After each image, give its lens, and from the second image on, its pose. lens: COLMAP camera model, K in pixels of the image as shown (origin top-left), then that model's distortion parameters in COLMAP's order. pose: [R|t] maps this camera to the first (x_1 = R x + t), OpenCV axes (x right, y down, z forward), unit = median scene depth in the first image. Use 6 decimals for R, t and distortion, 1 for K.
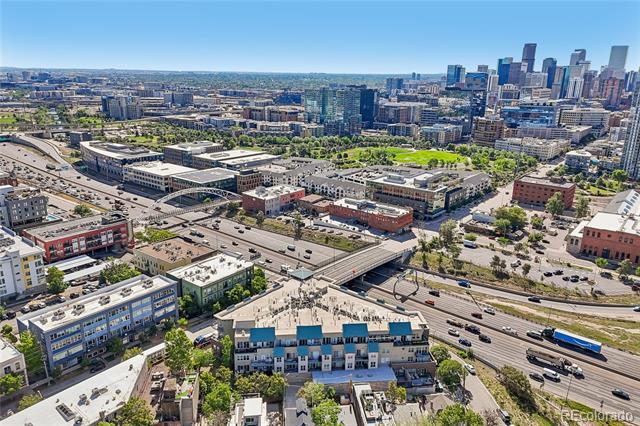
lens RADIAL K [[459.1, 0, 320.0], [0, 459.1, 213.0], [0, 0, 1]] dist [0.092593, -0.114729]
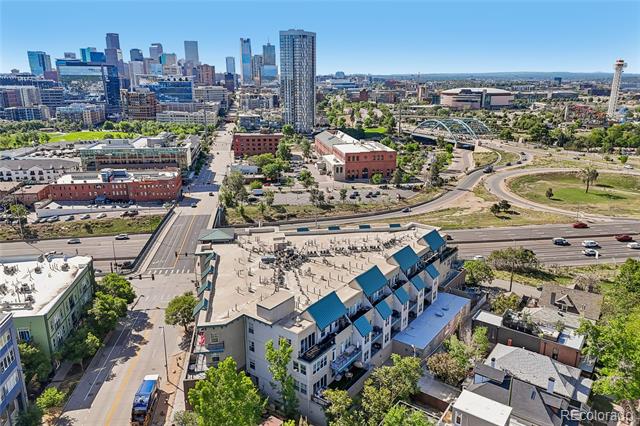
lens RADIAL K [[459.1, 0, 320.0], [0, 459.1, 213.0], [0, 0, 1]] dist [0.092593, -0.114729]
pose [[0.668548, -0.216441, 0.711475, -0.206975], [0.216970, 0.971855, 0.091773, 0.042459], [-0.711314, 0.093015, 0.696692, 0.261153]]
